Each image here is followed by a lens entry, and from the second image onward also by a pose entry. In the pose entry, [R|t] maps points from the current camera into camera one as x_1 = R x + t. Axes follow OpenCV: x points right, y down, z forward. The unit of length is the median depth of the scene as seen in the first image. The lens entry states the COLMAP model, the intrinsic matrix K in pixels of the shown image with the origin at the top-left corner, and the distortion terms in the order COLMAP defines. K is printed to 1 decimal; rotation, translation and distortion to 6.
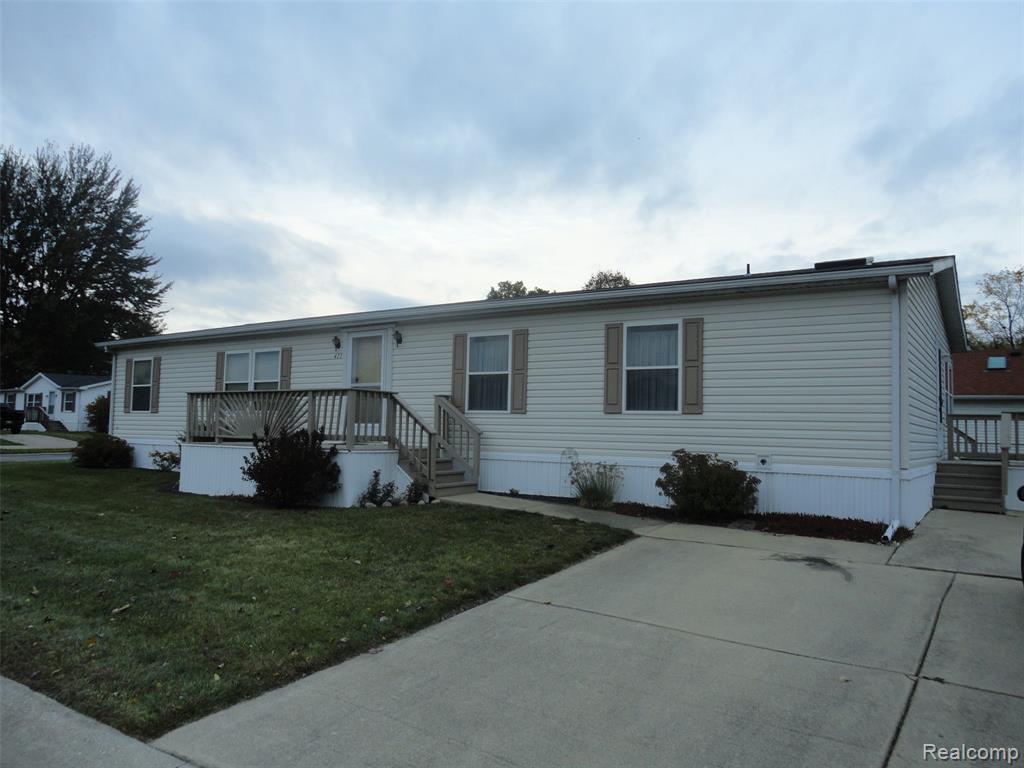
lens RADIAL K [[749.7, 0, 512.0], [0, 749.7, 384.0], [0, 0, 1]] dist [-0.014055, -0.001472]
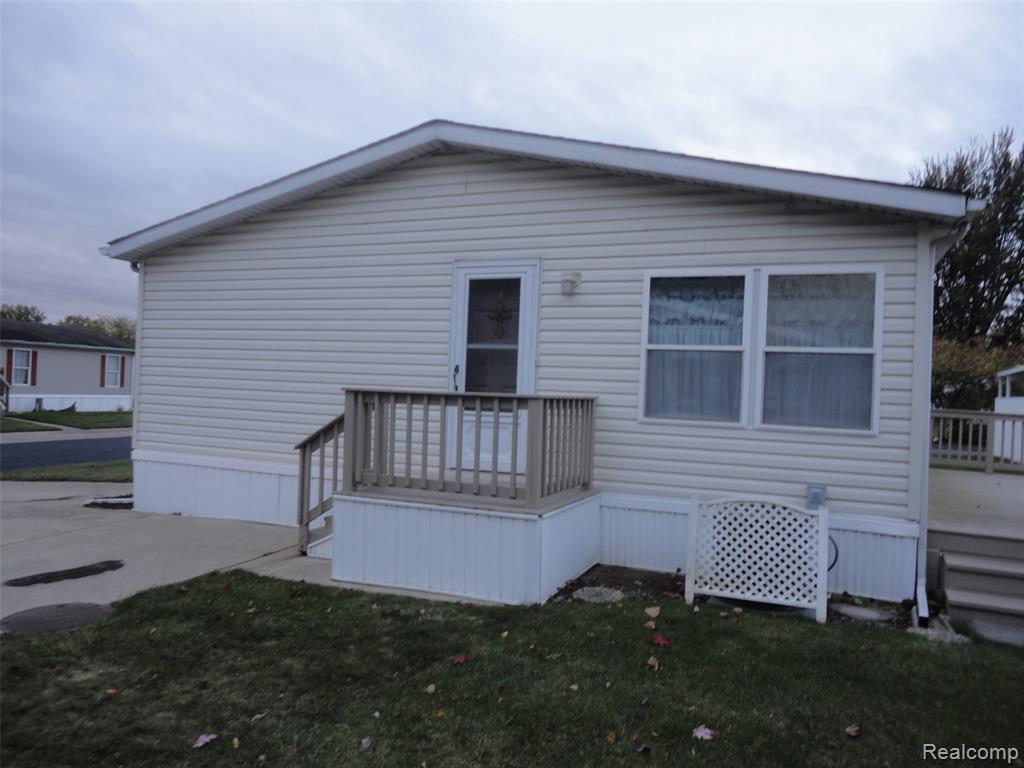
lens RADIAL K [[749.7, 0, 512.0], [0, 749.7, 384.0], [0, 0, 1]] dist [-0.014055, -0.001472]
pose [[0.187089, -0.029449, -0.981901, 1.265159], [0.033469, 0.999161, -0.023589, 0.050233], [0.981773, -0.028450, 0.187918, 1.034432]]
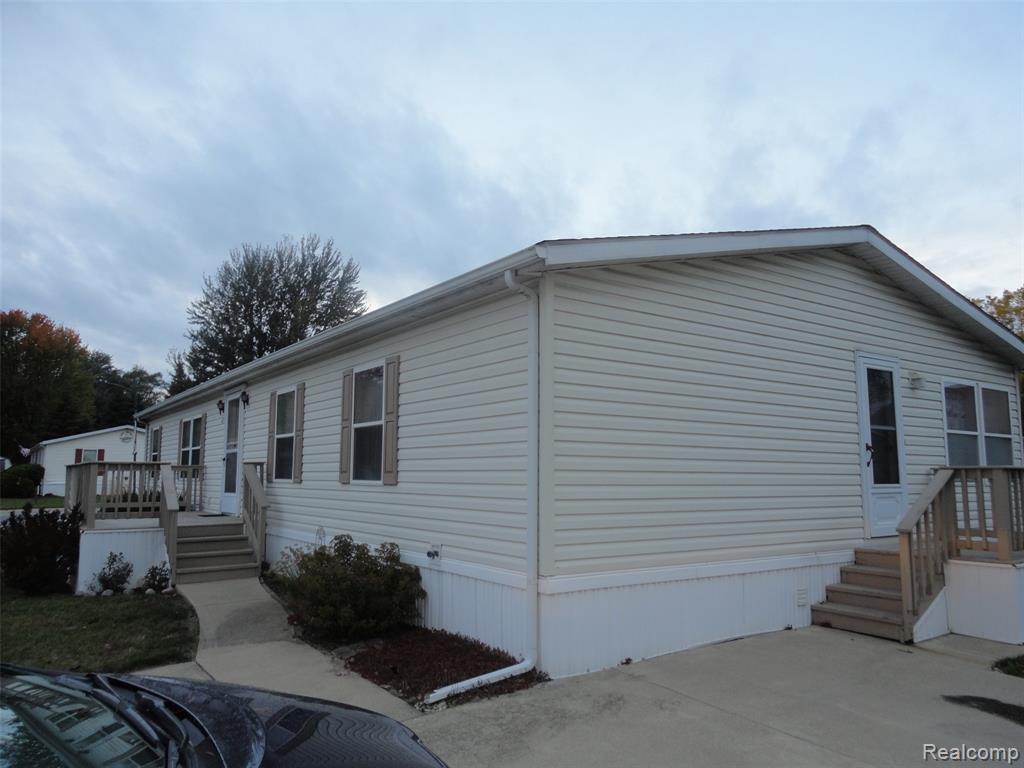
lens RADIAL K [[749.7, 0, 512.0], [0, 749.7, 384.0], [0, 0, 1]] dist [-0.014055, -0.001472]
pose [[0.930556, -0.065907, -0.360169, 0.579378], [0.043798, 0.996640, -0.069217, -0.003060], [0.363521, 0.048635, 0.930316, 0.319619]]
